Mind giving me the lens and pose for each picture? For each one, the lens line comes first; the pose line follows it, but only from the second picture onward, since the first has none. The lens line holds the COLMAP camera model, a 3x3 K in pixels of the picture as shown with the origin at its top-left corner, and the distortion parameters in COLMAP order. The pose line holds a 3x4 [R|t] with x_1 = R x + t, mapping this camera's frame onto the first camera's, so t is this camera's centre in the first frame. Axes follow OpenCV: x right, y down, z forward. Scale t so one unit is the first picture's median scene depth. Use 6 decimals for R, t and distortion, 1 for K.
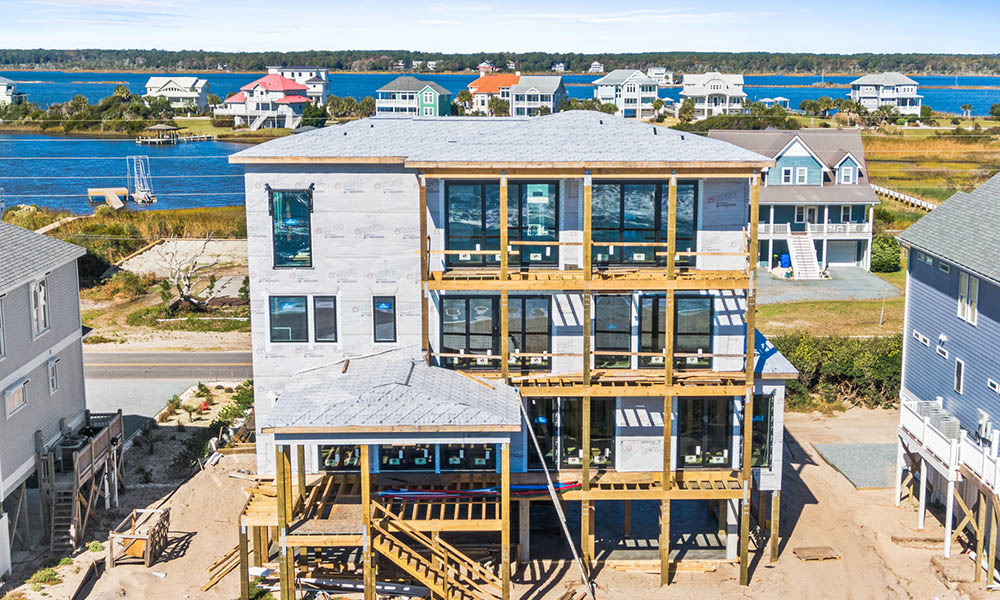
lens RADIAL K [[1456.7, 0, 500.0], [0, 1456.7, 300.0], [0, 0, 1]] dist [0.011268, -0.052546]
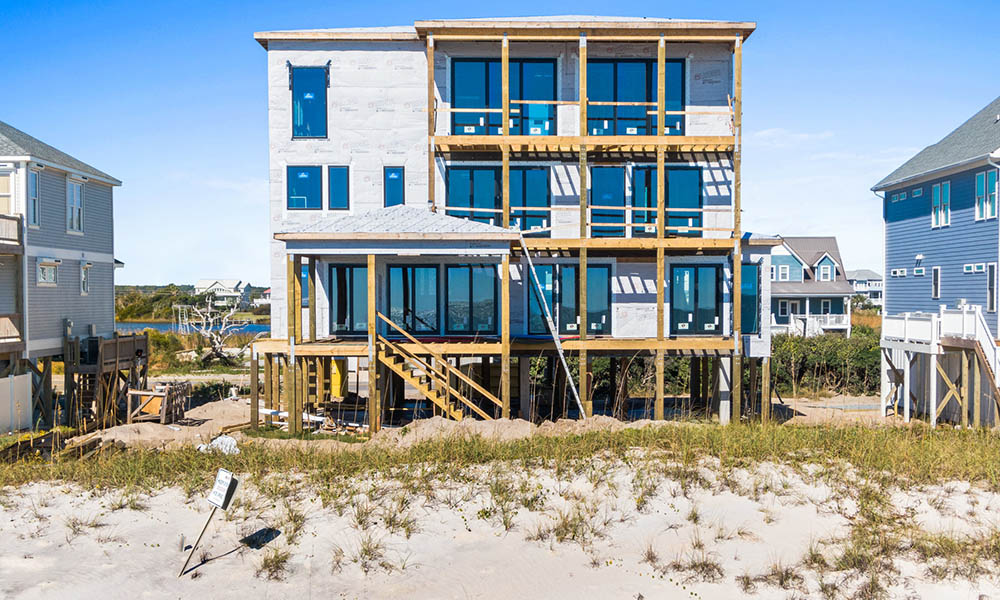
lens RADIAL K [[1319.0, 0, 500.0], [0, 1319.0, 300.0], [0, 0, 1]] dist [0.009514, 0.009801]
pose [[0.999952, 0.002367, -0.009476, 0.007807], [-0.003857, 0.987031, -0.160482, 0.248400], [0.008973, 0.160511, 0.986993, 0.058003]]
